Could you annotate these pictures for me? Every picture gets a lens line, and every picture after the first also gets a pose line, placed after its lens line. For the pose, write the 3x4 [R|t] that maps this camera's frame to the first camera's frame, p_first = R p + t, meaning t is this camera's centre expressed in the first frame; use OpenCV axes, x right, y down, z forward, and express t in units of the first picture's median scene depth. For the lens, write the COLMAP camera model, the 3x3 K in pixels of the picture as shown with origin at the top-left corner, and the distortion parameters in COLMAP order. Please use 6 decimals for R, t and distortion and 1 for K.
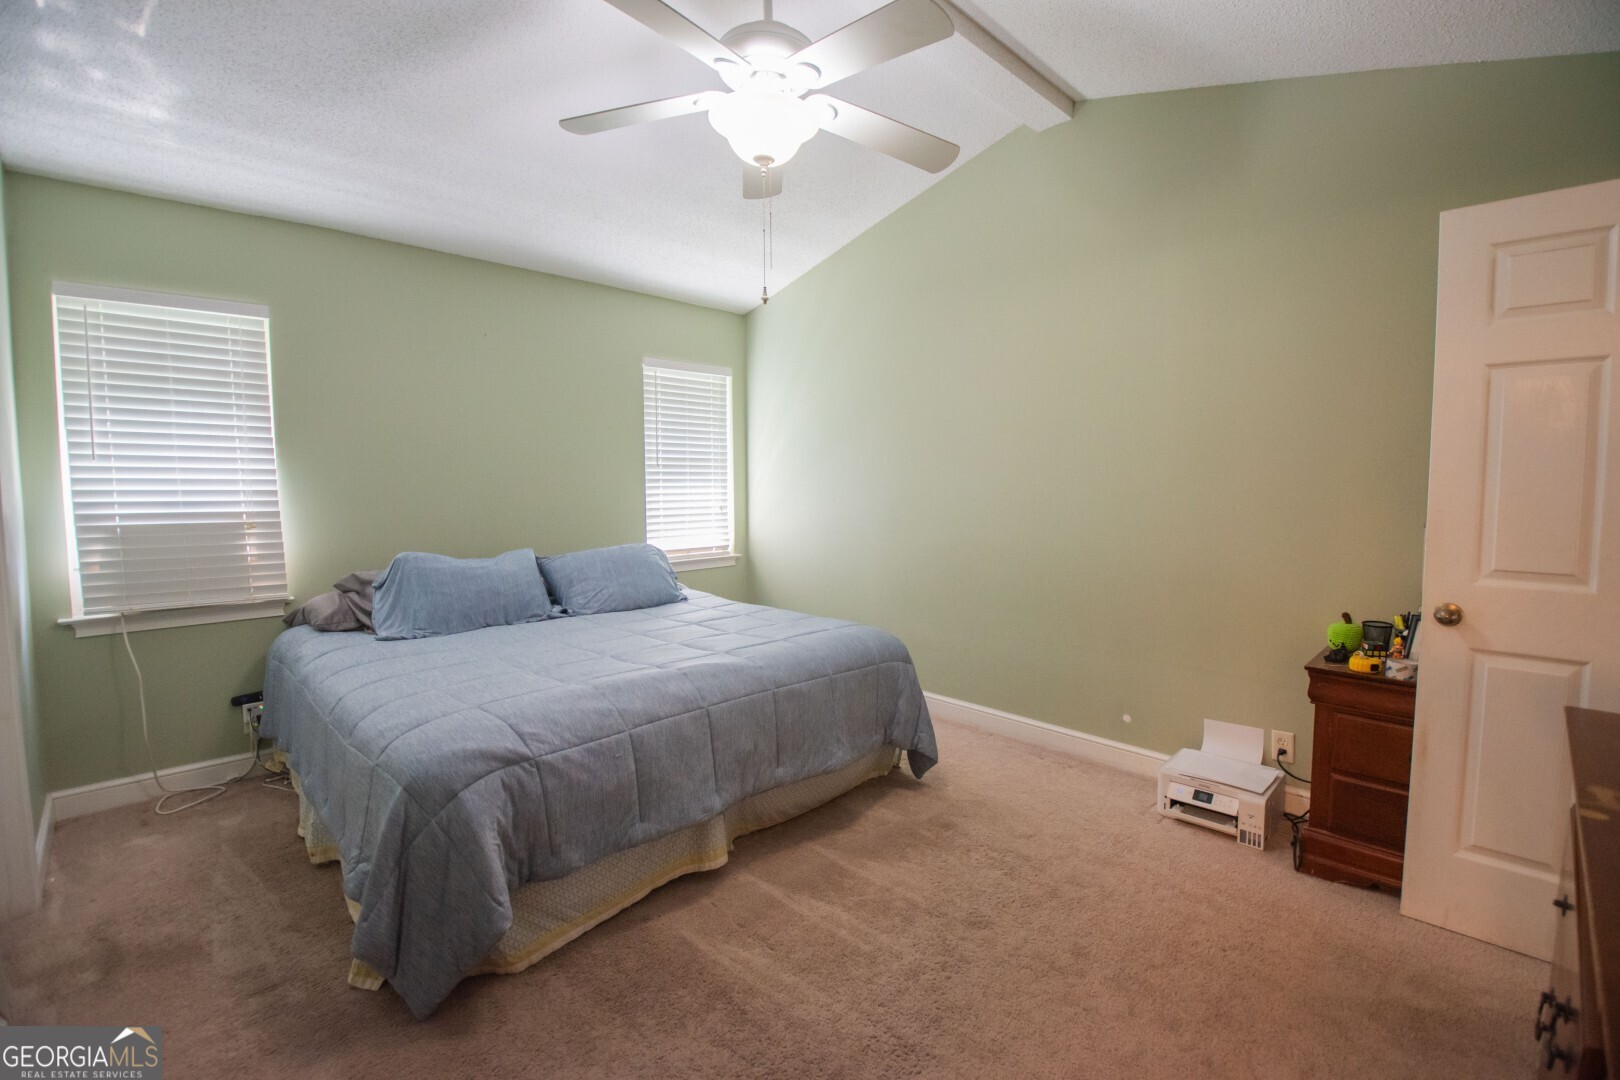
lens RADIAL K [[732.4, 0, 819.0], [0, 732.4, 544.0], [0, 0, 1]] dist [-0.013694, -0.007135]
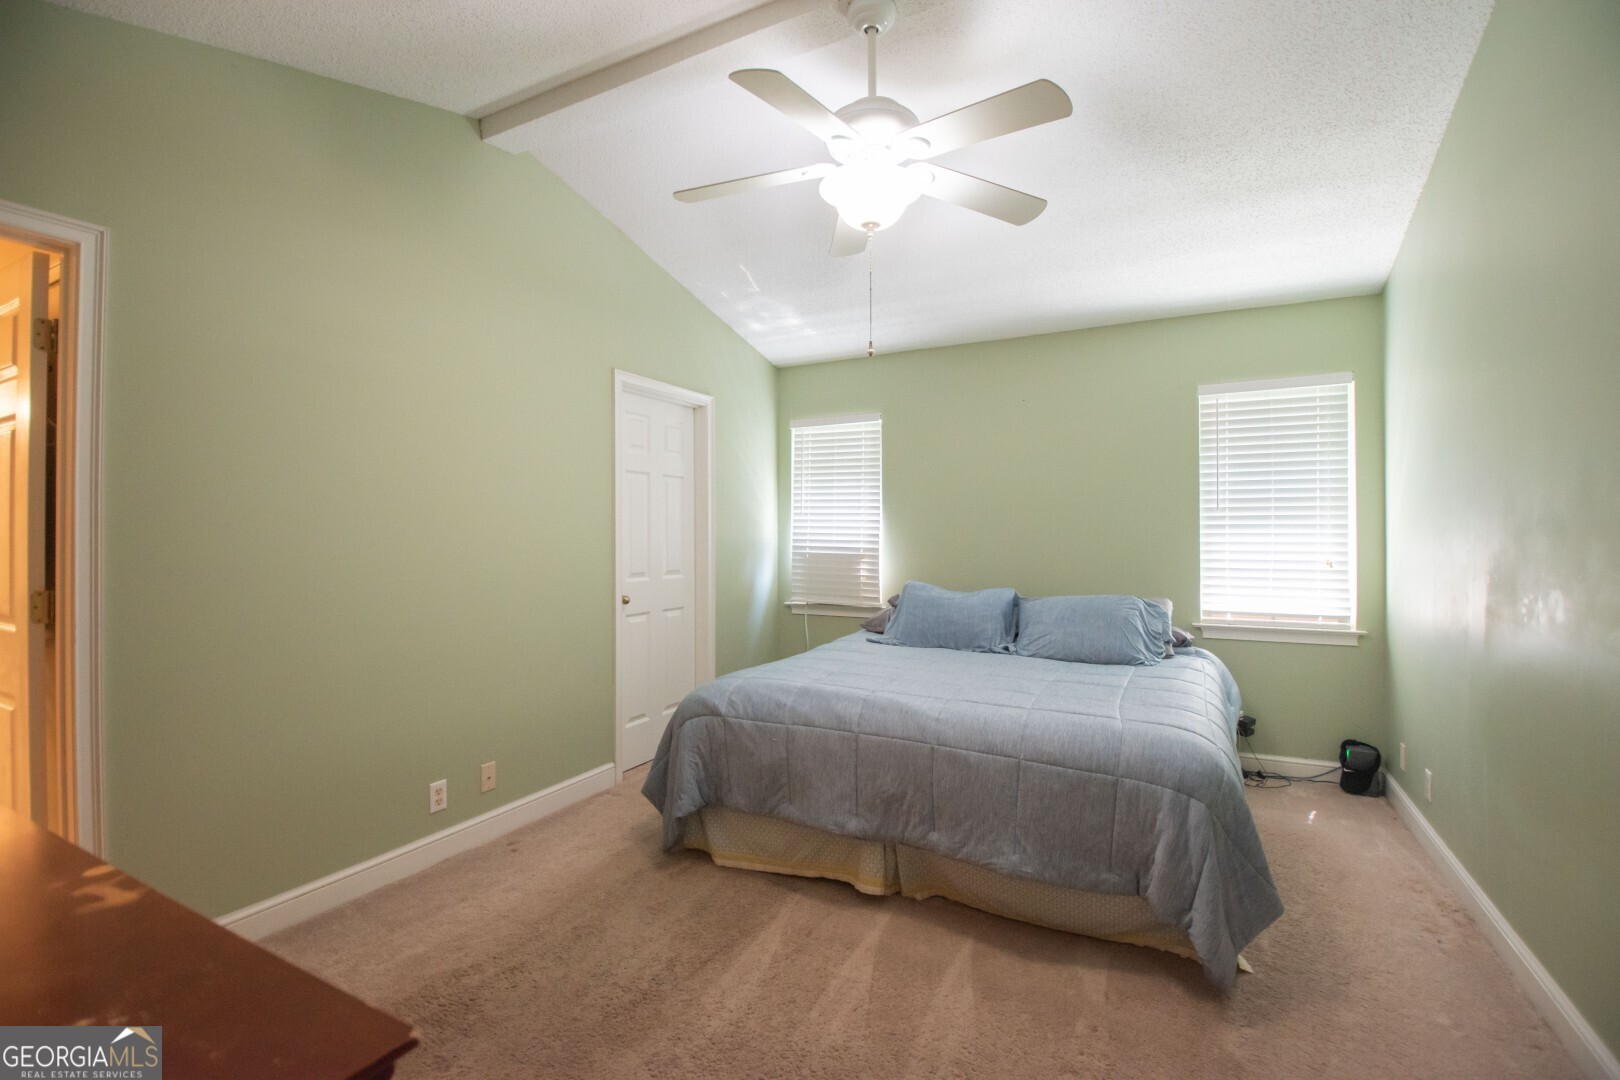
lens RADIAL K [[732.4, 0, 814.8], [0, 732.4, 531.9], [0, 0, 1]] dist [-0.013694, -0.007135]
pose [[0.261935, 0.000778, -0.965085, 0.696269], [-0.082993, 0.996313, -0.021722, -0.035593], [0.961511, 0.085785, 0.261033, 0.503086]]
